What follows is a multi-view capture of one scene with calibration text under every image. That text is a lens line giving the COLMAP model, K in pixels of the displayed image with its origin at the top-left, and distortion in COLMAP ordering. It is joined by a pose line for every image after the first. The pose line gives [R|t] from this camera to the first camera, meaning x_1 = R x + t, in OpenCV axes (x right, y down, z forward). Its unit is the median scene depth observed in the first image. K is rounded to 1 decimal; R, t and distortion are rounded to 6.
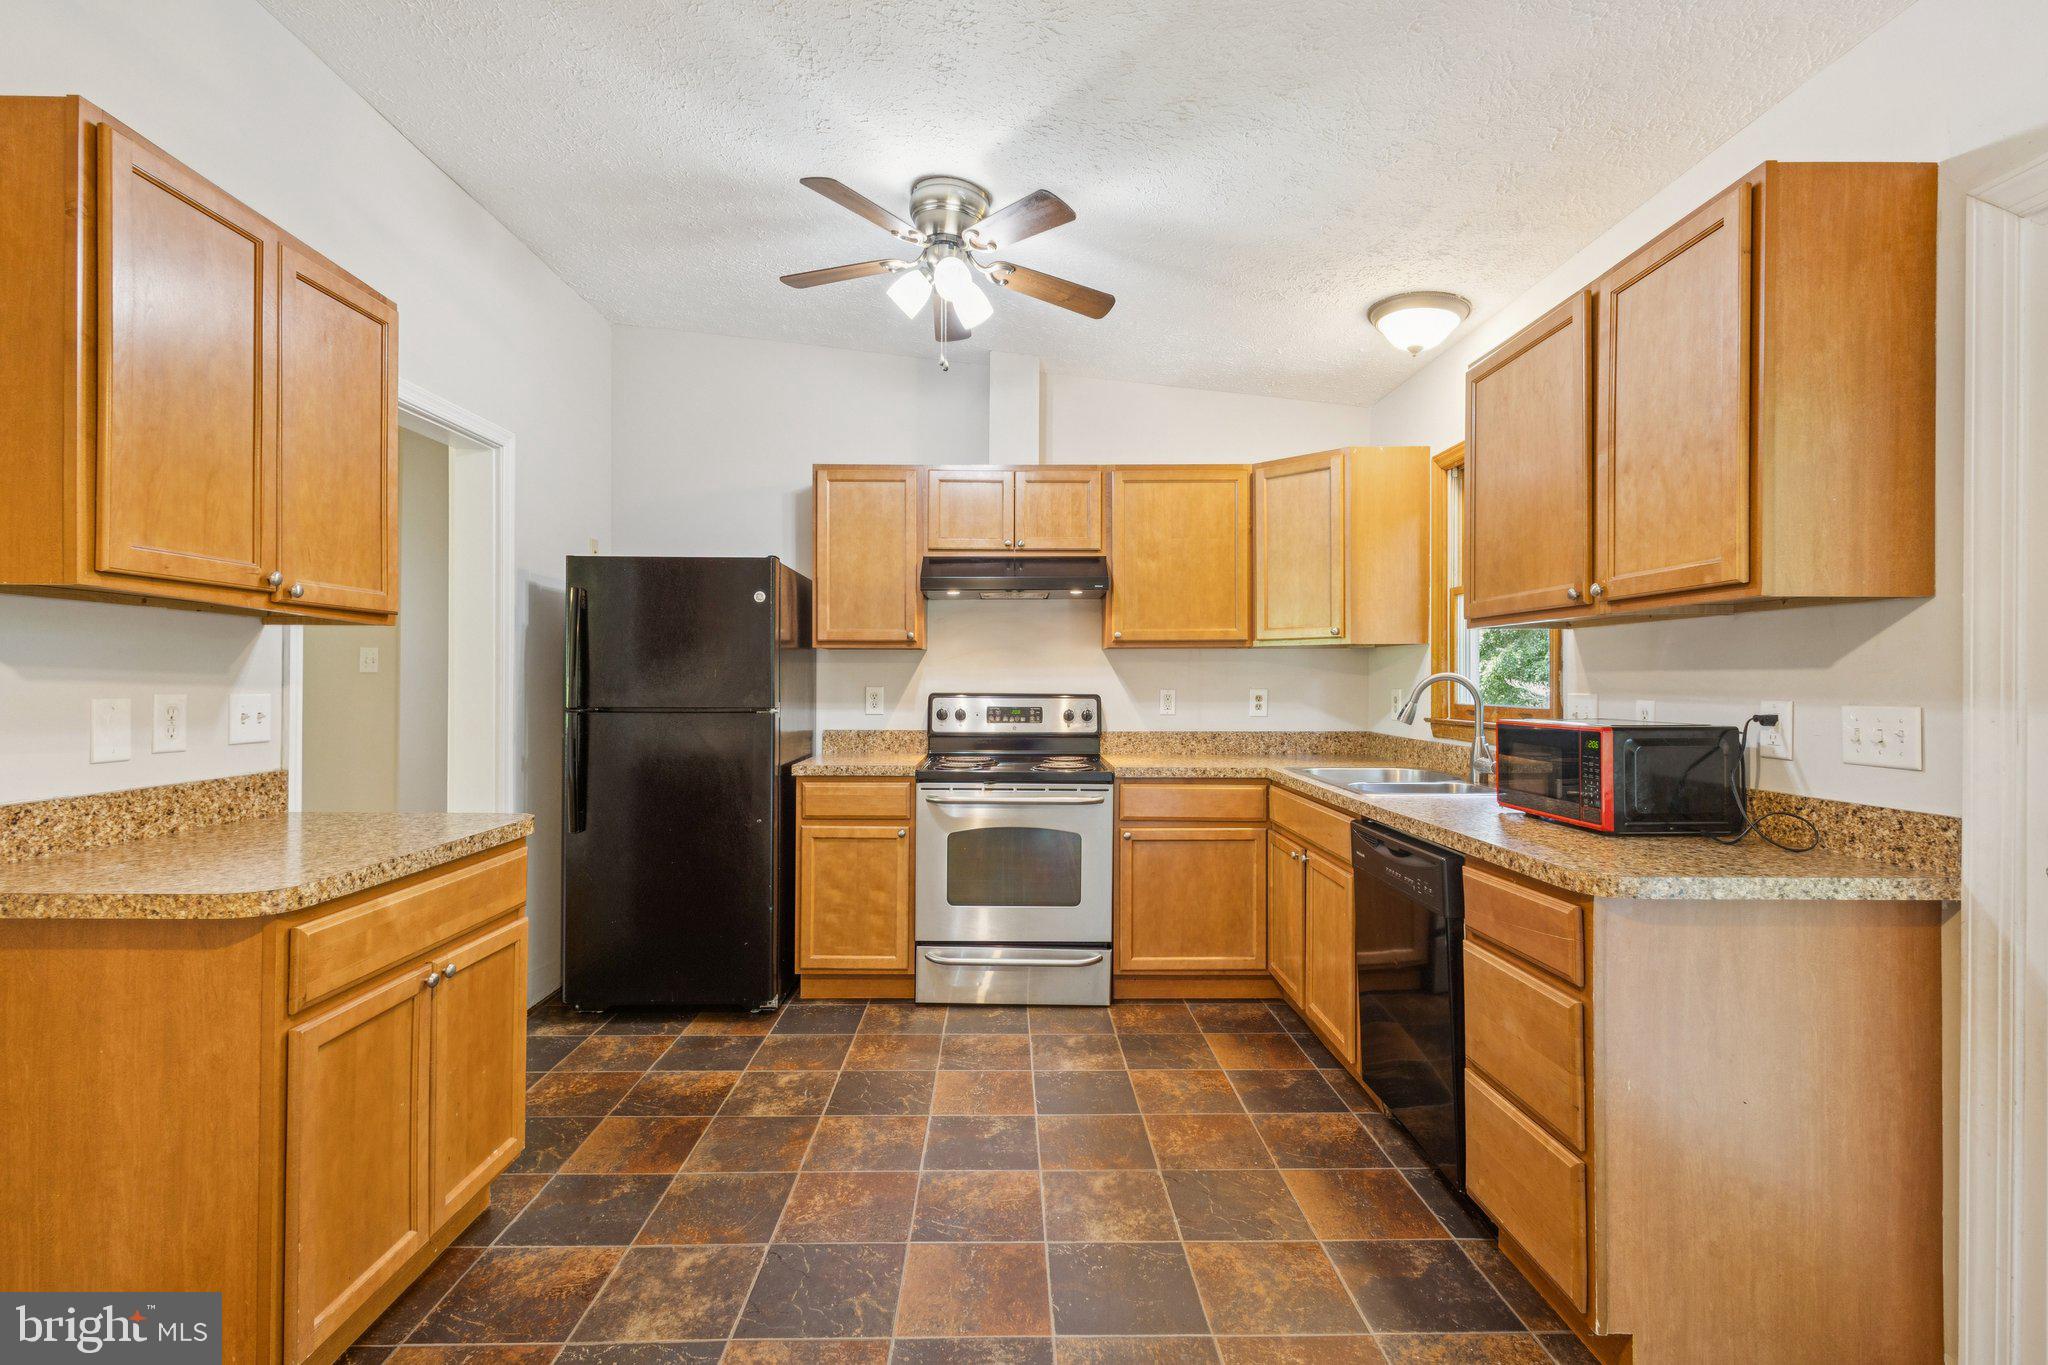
lens RADIAL K [[949.6, 0, 1026.6], [0, 949.6, 679.0], [0, 0, 1]] dist [0.013605, -0.001929]
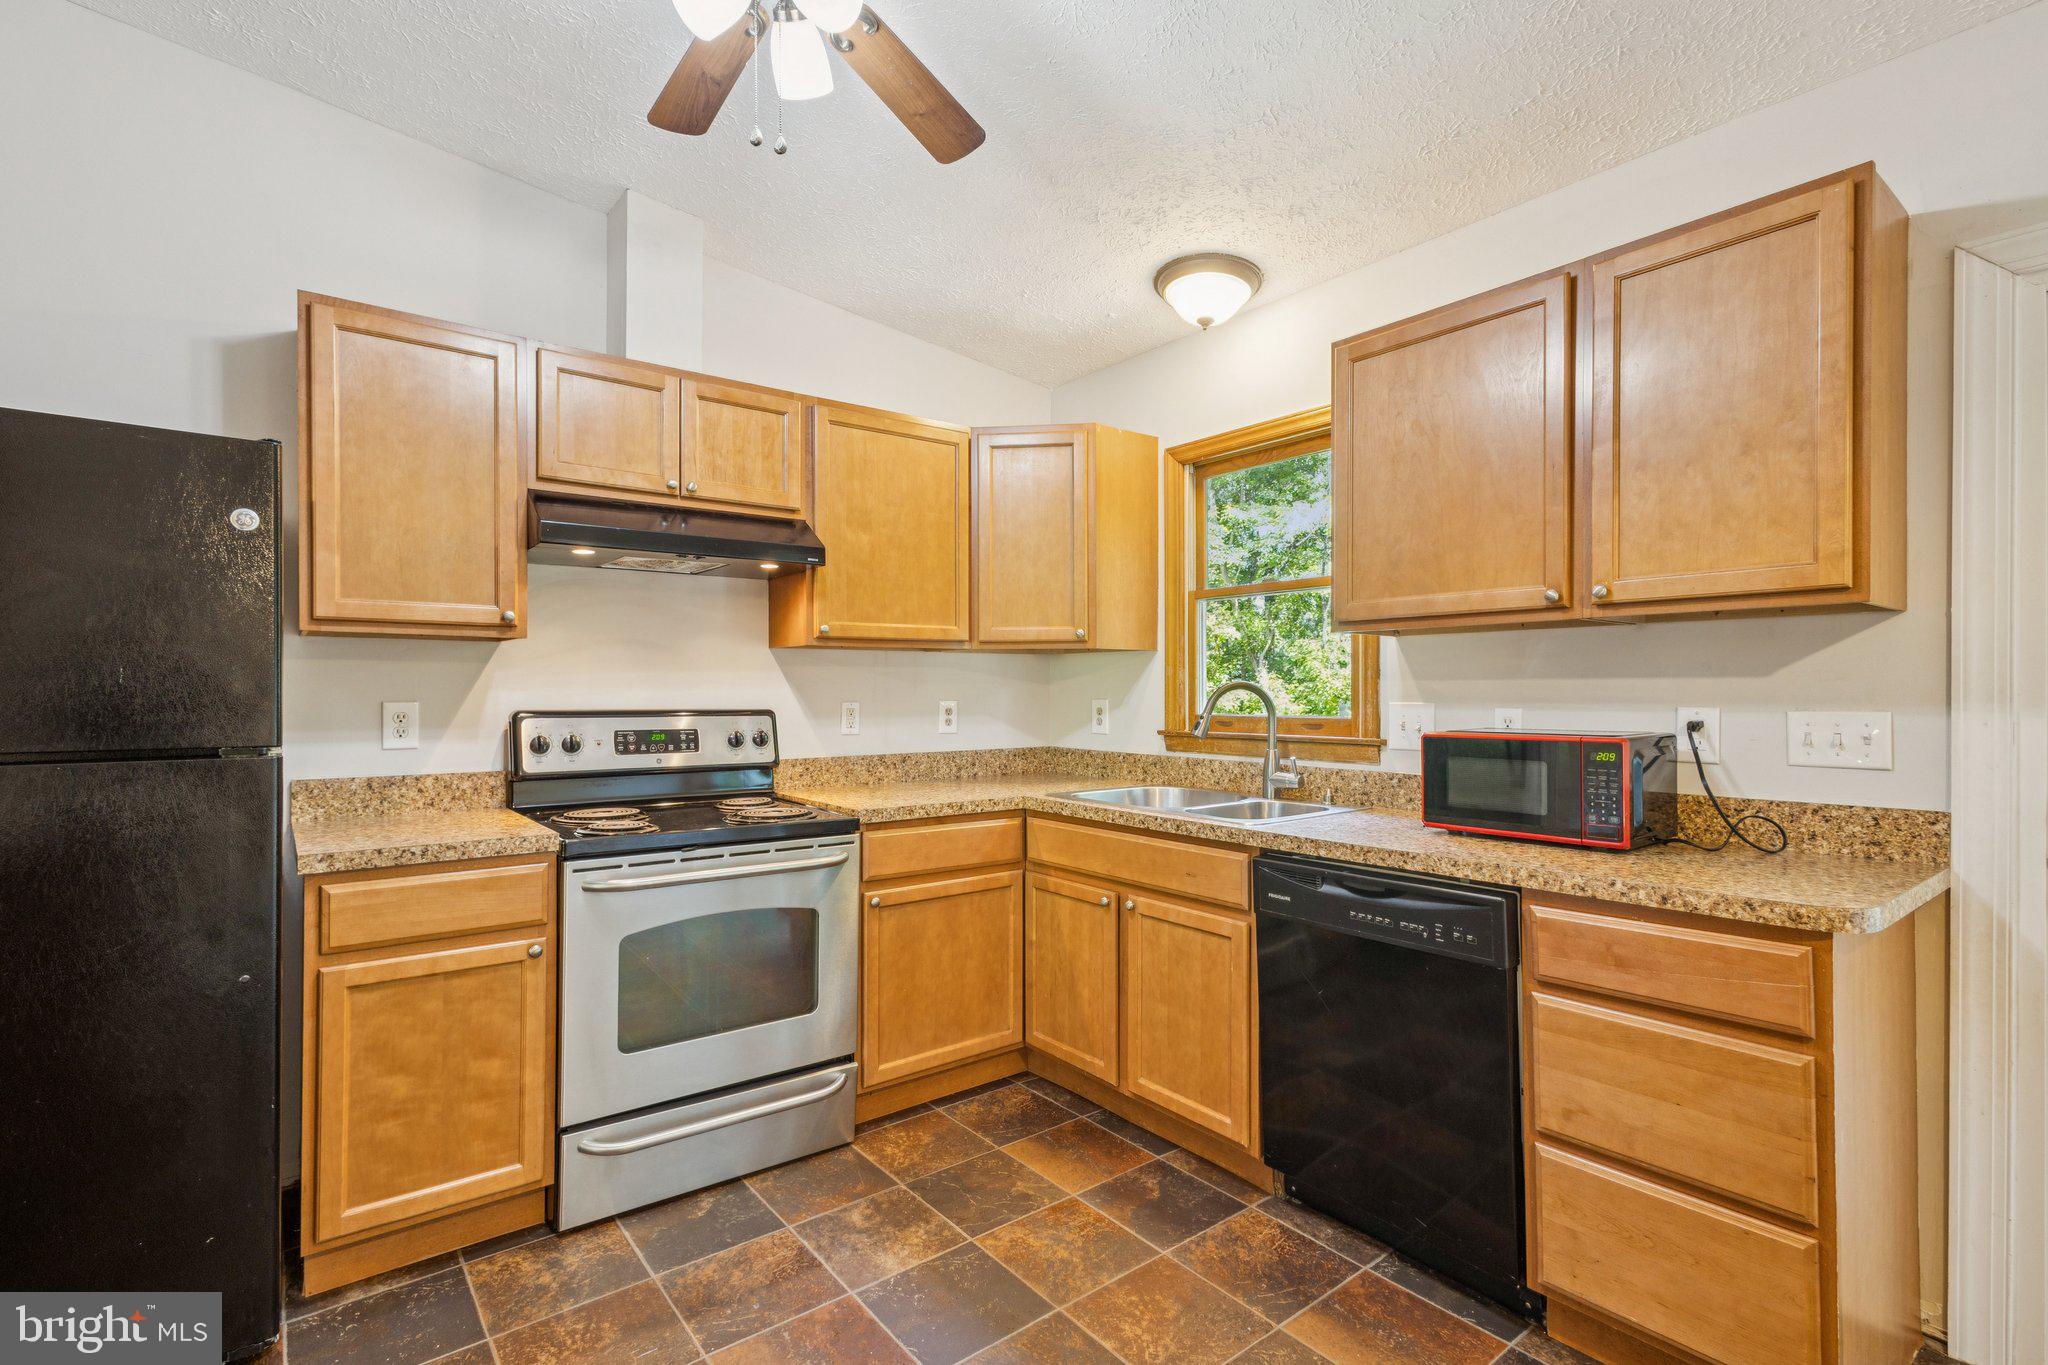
lens RADIAL K [[949.6, 0, 1019.9], [0, 949.6, 691.3], [0, 0, 1]] dist [0.013605, -0.001929]
pose [[0.797683, -0.001946, 0.603073, -0.247723], [0.001301, 0.999998, 0.001506, 0.001404], [-0.603075, -0.000417, 0.797684, 0.349483]]
